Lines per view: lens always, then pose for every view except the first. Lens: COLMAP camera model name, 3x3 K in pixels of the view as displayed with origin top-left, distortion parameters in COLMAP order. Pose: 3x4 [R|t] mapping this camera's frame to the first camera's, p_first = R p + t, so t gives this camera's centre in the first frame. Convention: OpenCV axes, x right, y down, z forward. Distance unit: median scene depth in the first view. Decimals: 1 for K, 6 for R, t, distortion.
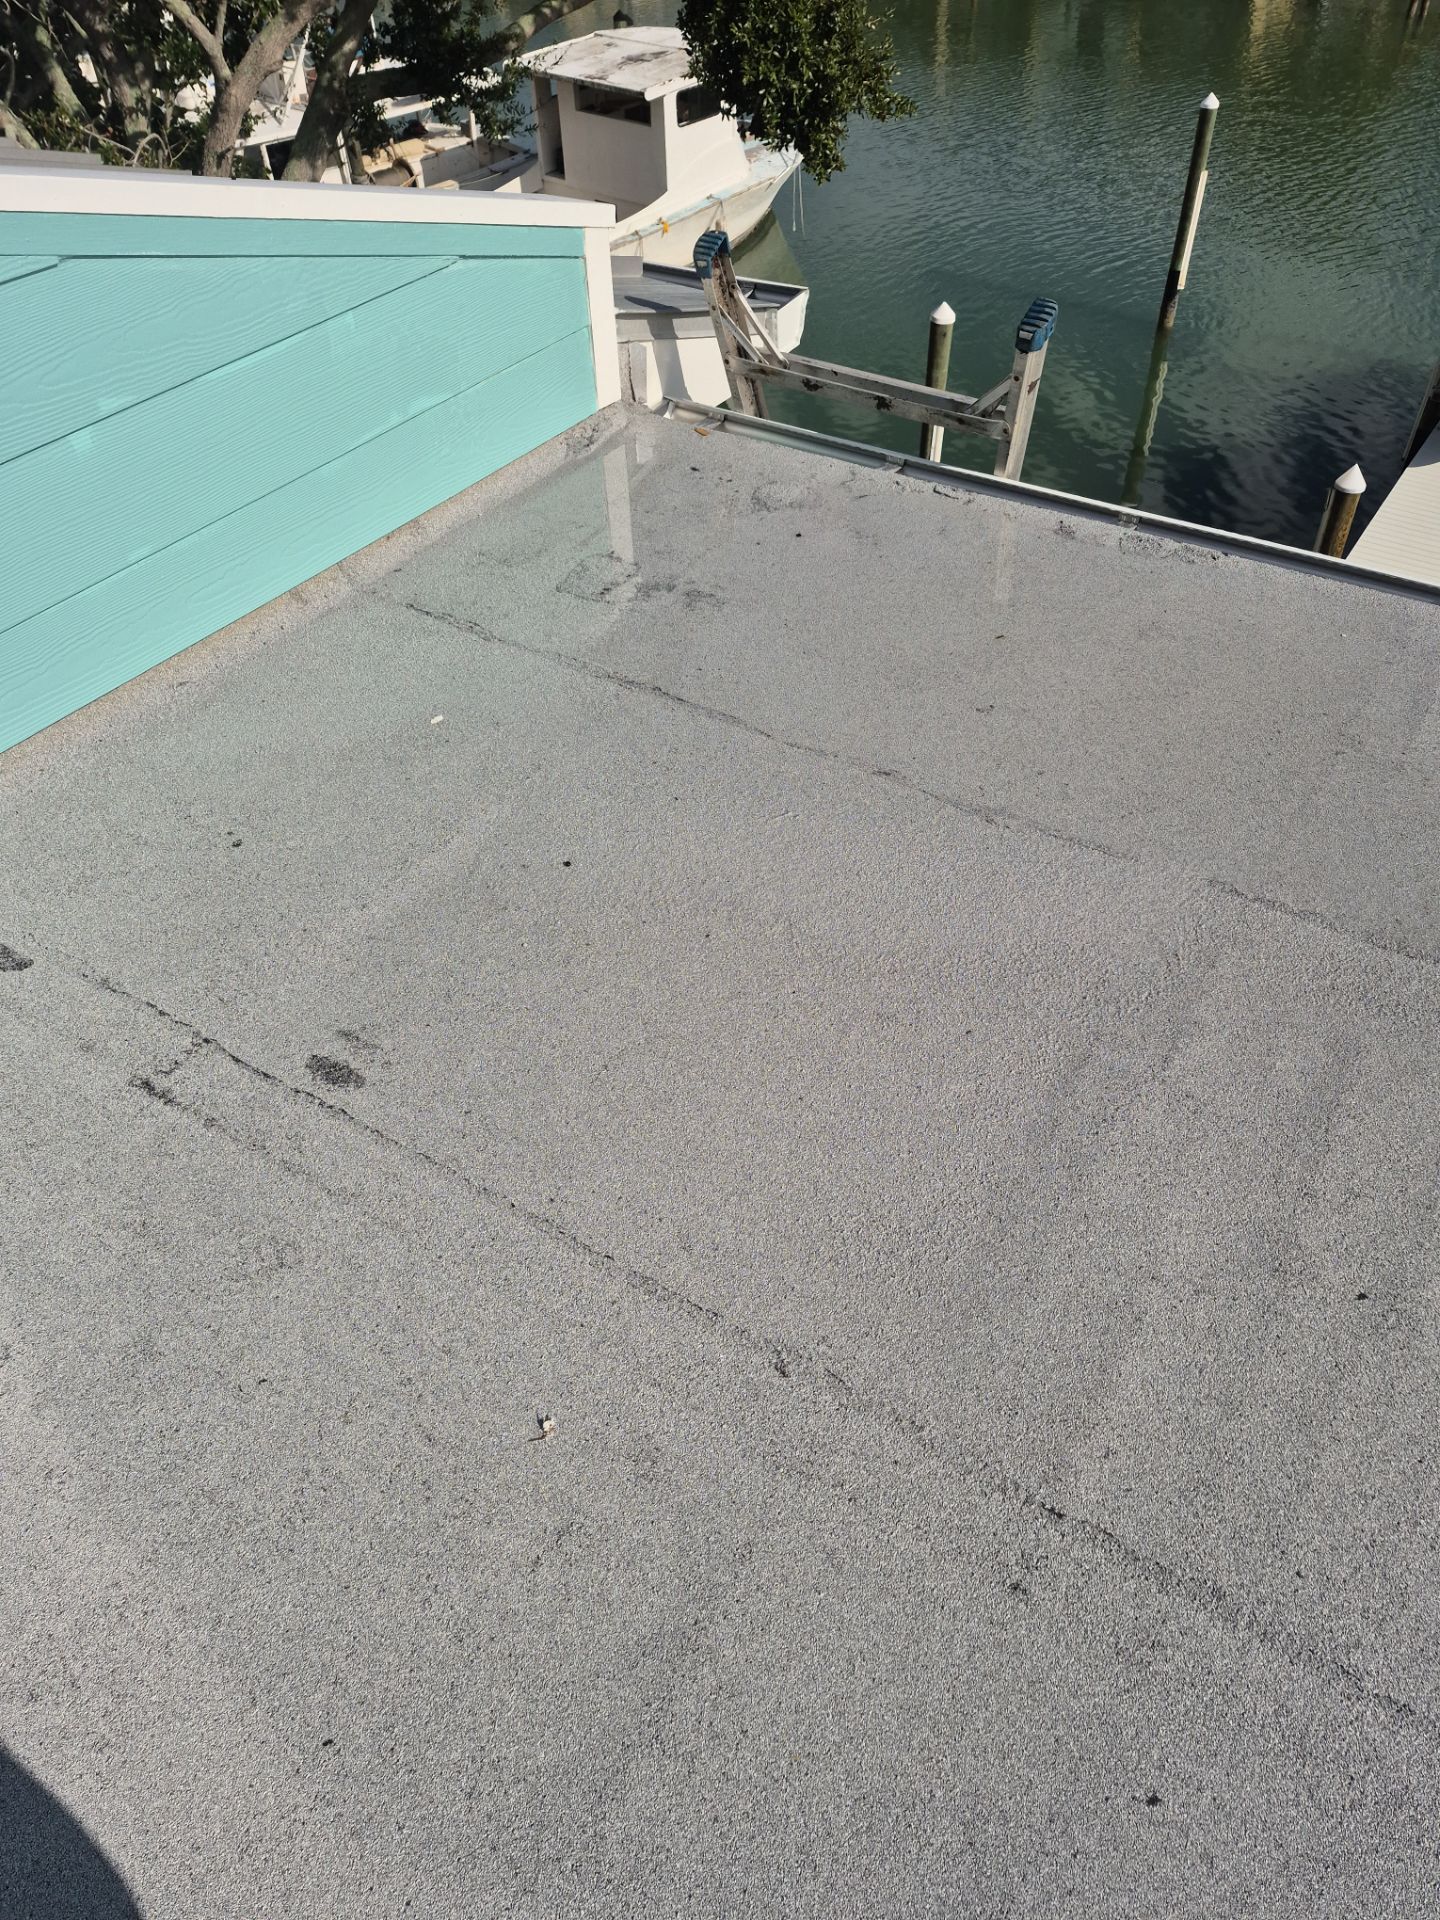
lens RADIAL K [[1361.3, 0, 732.7], [0, 1361.3, 950.1], [0, 0, 1]] dist [0.113854, -0.153722]
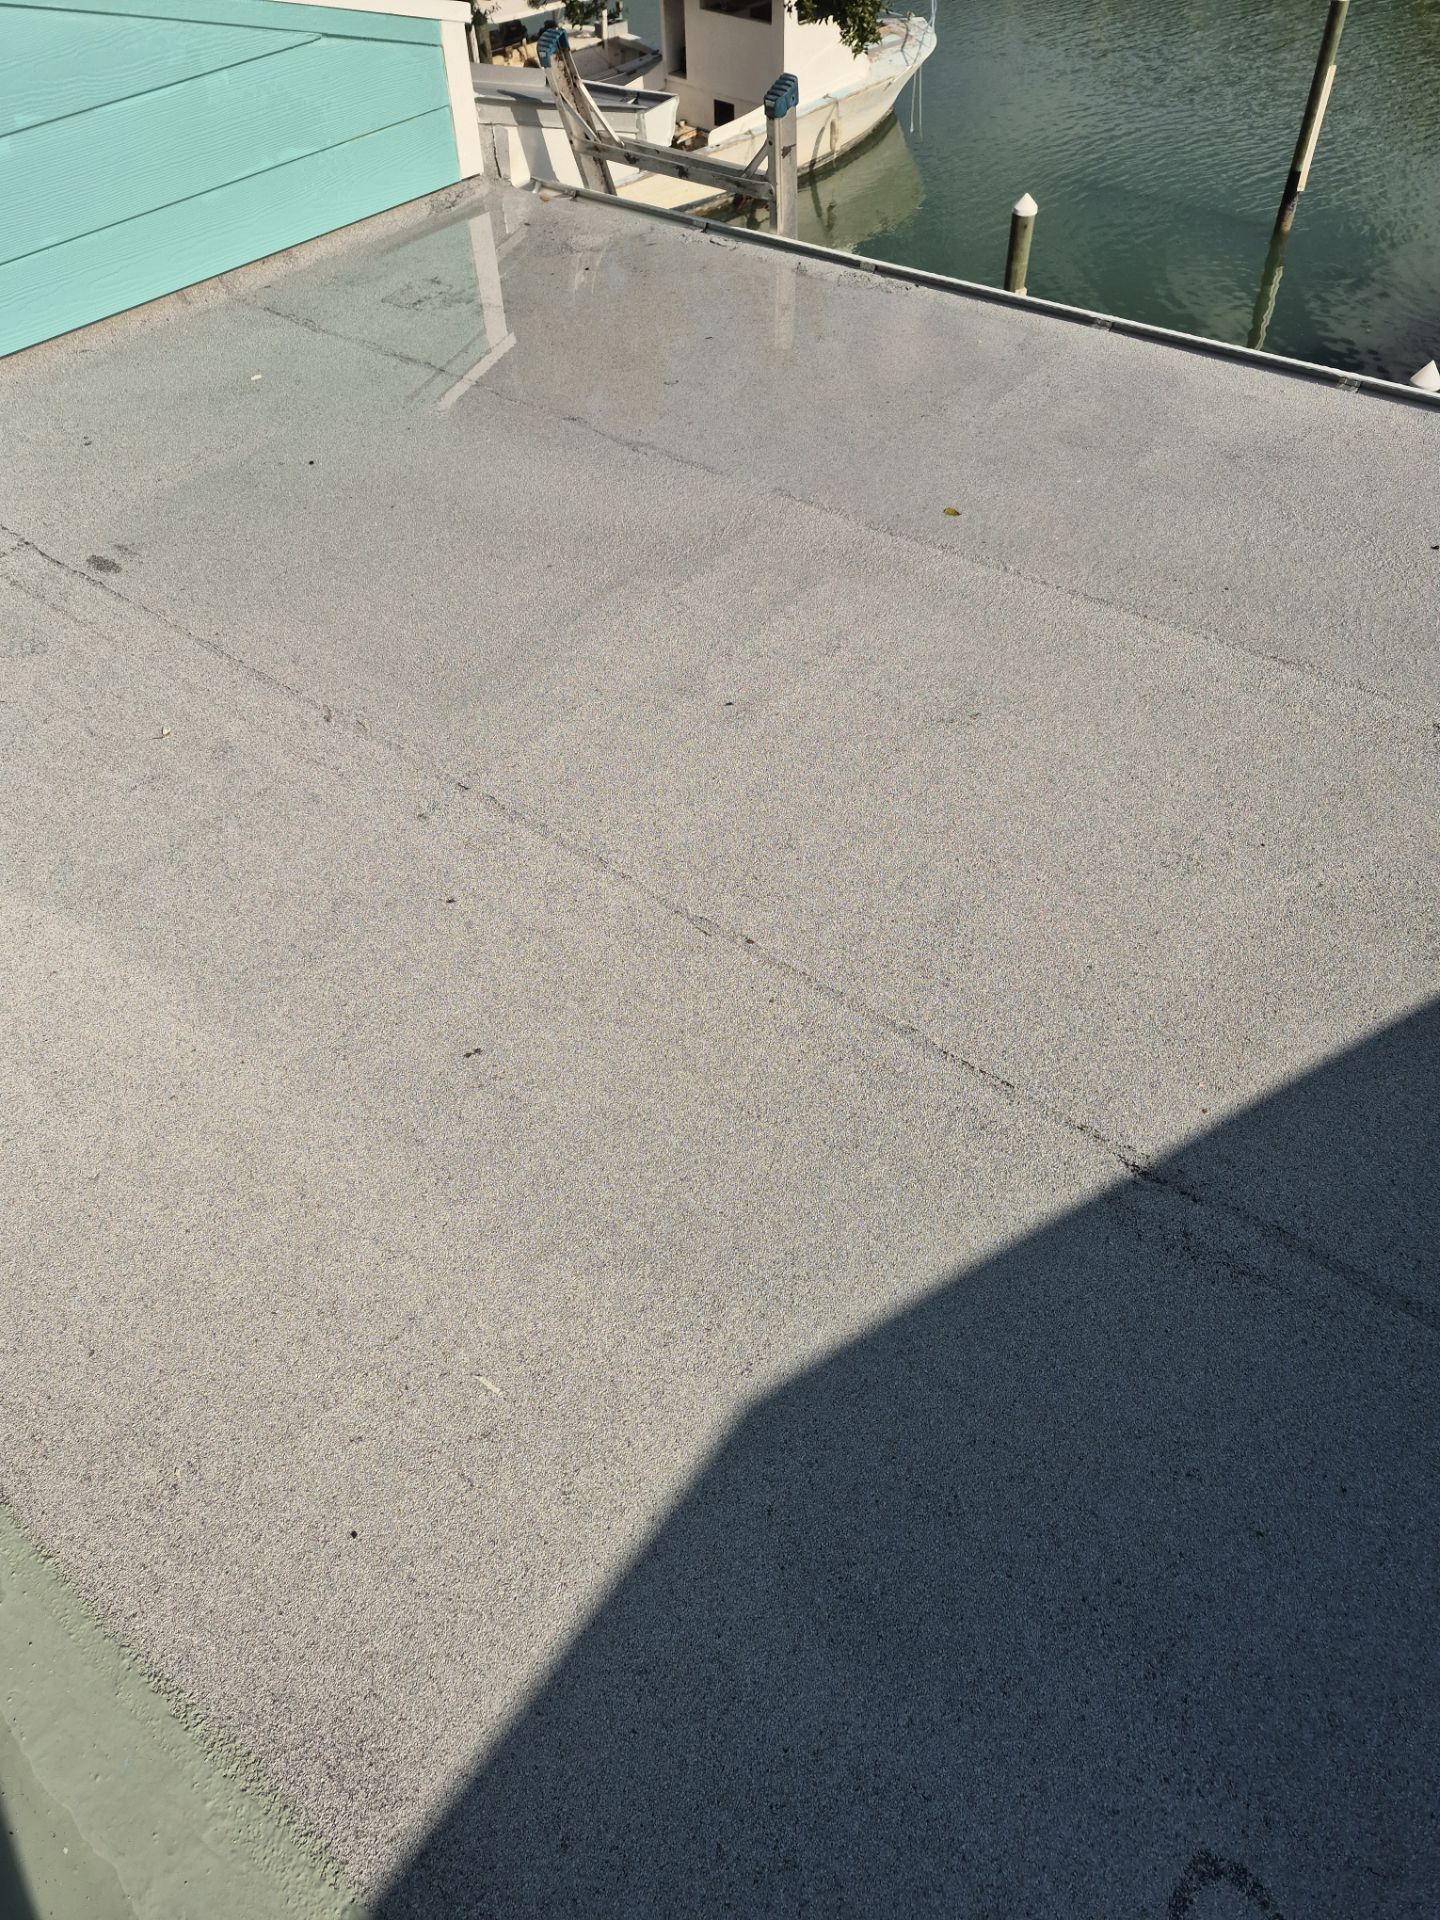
lens RADIAL K [[1393.0, 0, 720.0], [0, 1393.0, 960.0], [0, 0, 1]] dist [0.024301, -0.002716]
pose [[0.990598, 0.071207, -0.116816, 0.324257], [-0.066857, 0.996930, 0.040748, 0.234099], [0.119359, -0.032555, 0.992317, -0.233889]]
